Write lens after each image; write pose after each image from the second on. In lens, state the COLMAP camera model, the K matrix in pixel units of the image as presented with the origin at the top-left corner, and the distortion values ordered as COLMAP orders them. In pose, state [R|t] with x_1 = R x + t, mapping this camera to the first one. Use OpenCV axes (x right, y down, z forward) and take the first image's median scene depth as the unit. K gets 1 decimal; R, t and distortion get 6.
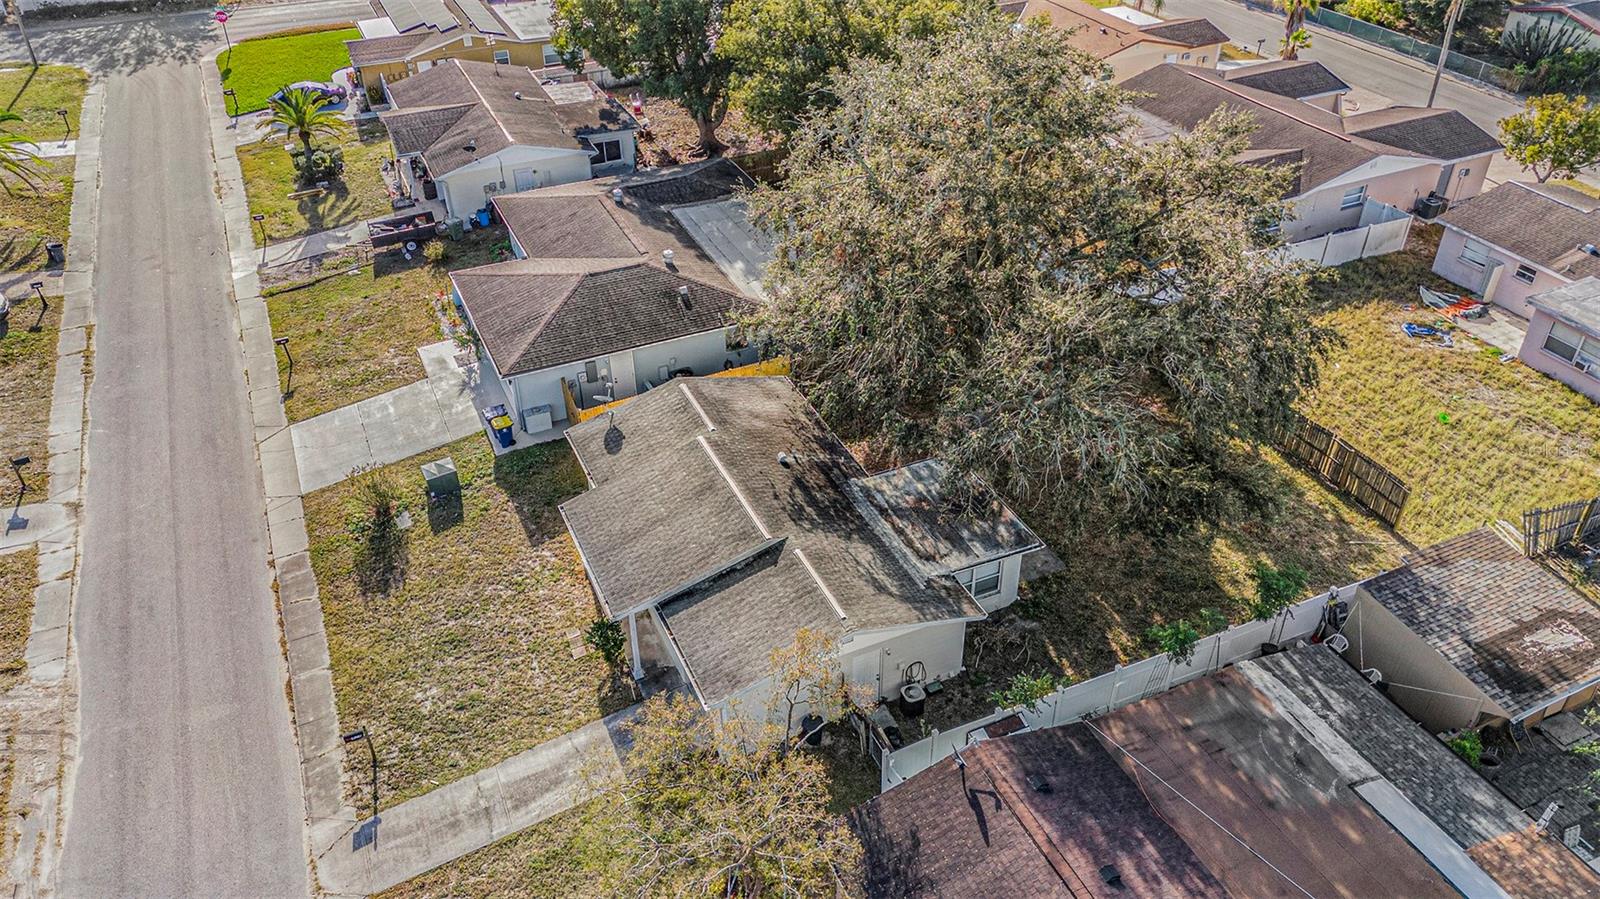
lens RADIAL K [[1210.4, 0, 801.9], [0, 1210.4, 395.4], [0, 0, 1]] dist [0.086956, -0.085985]
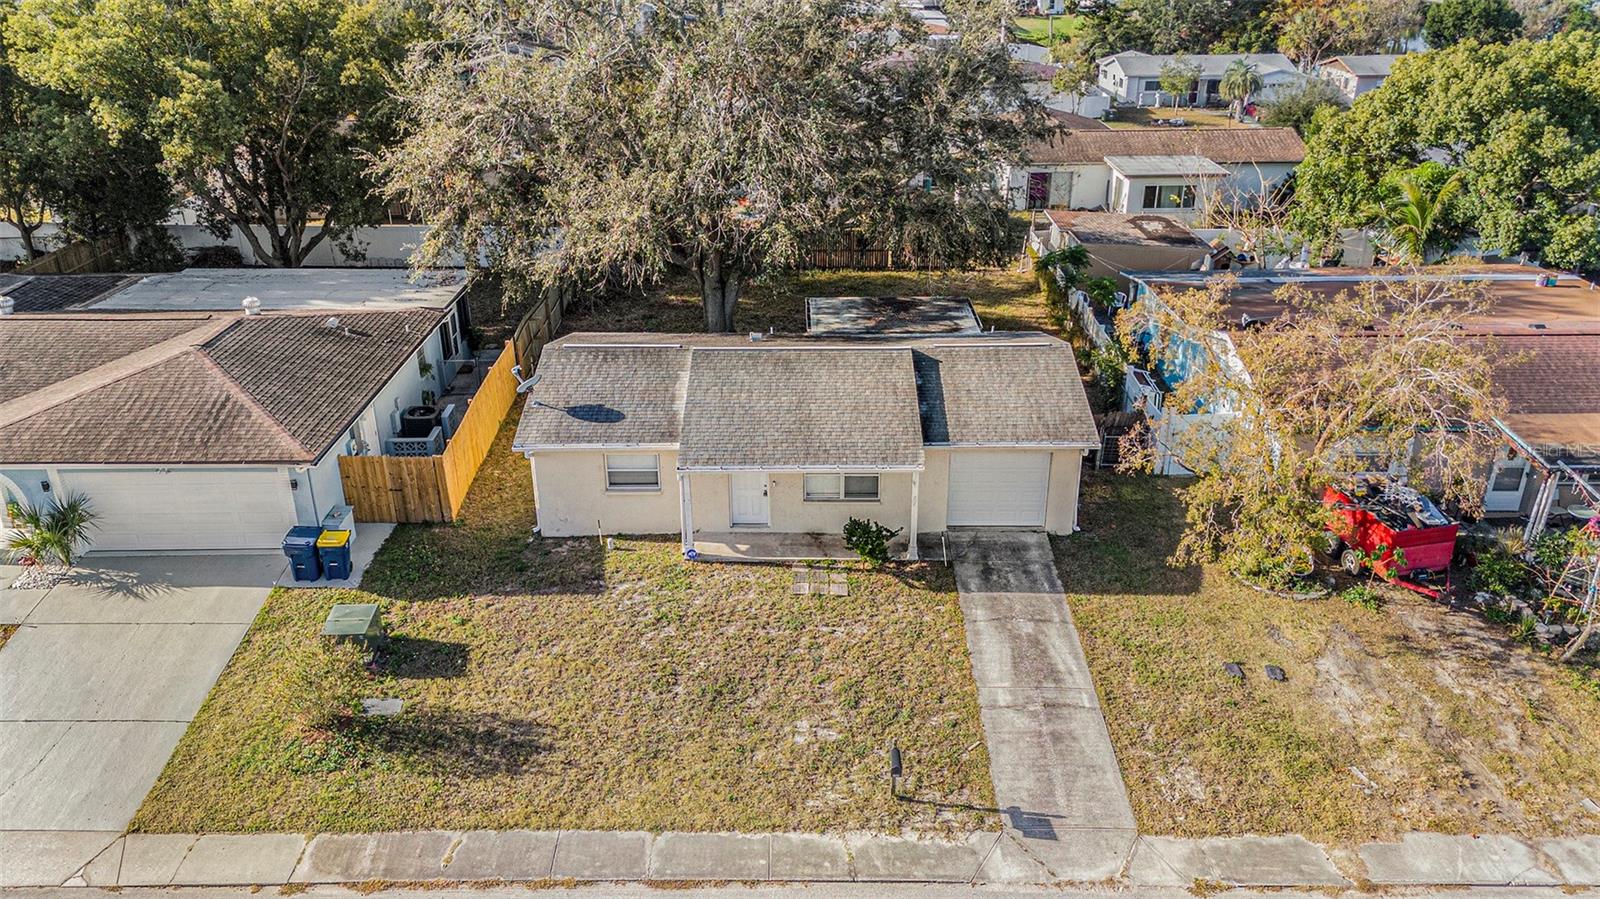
lens RADIAL K [[1168.4, 0, 804.4], [0, 1168.4, 447.7], [0, 0, 1]] dist [0.051916, -0.003962]
pose [[0.415410, -0.366748, 0.832425, -0.698978], [0.497431, 0.857757, 0.129673, 0.026483], [-0.761575, 0.360207, 0.538752, 0.540240]]
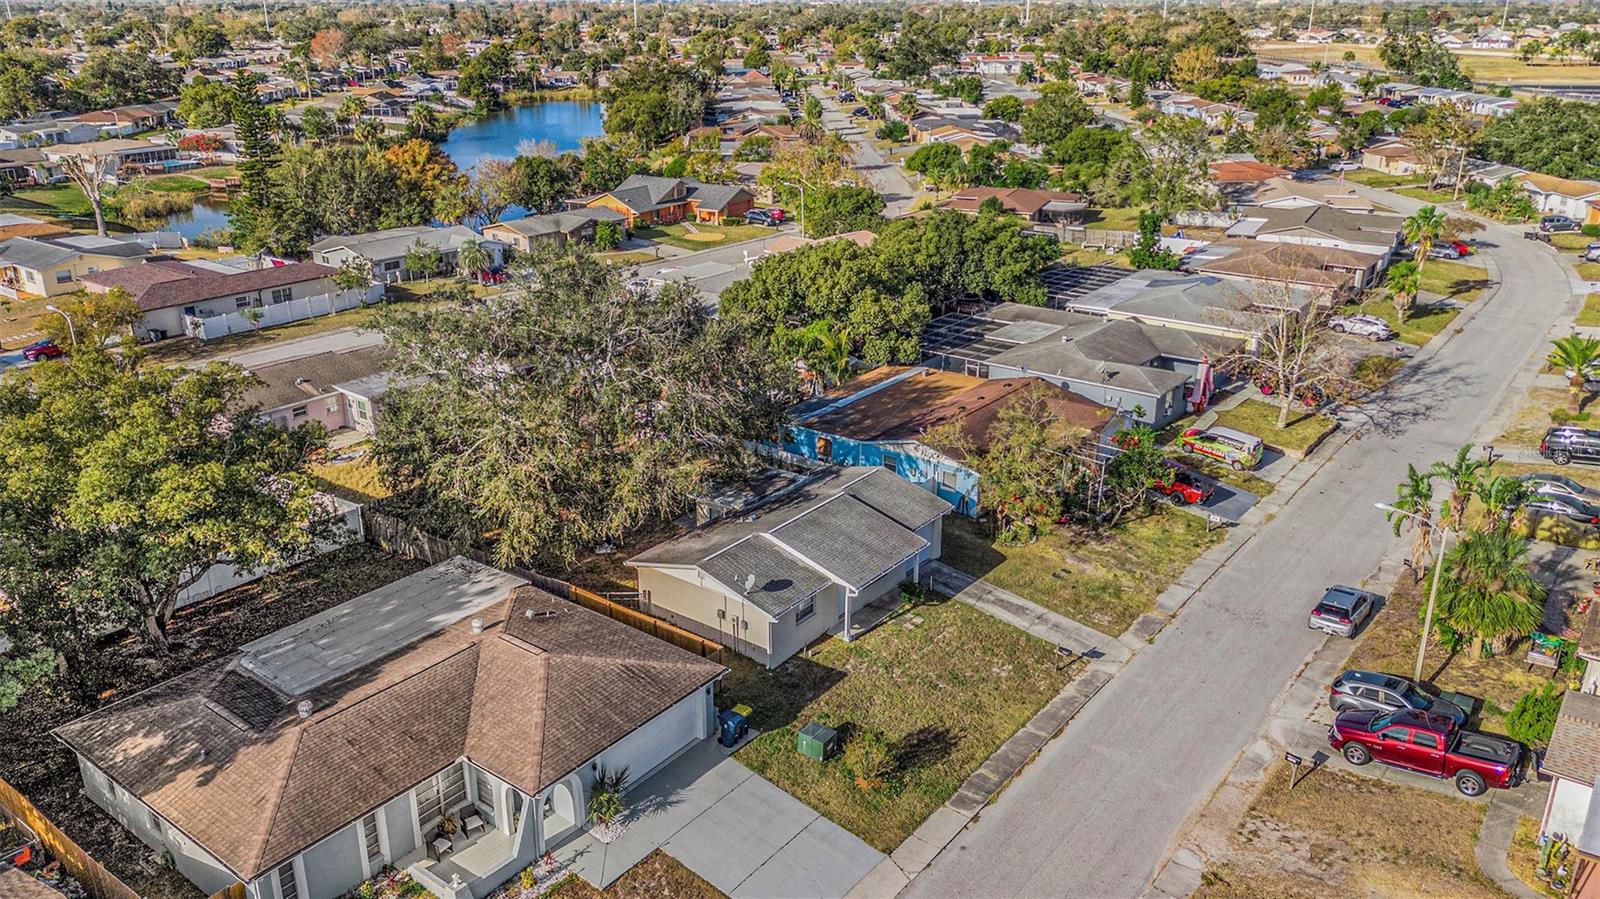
lens RADIAL K [[1168.4, 0, 804.4], [0, 1168.4, 447.7], [0, 0, 1]] dist [0.051916, -0.003962]
pose [[-0.471051, -0.303958, 0.828082, -1.104479], [0.484109, 0.695670, 0.530738, -0.673960], [-0.737394, 0.650886, -0.180547, 1.112144]]
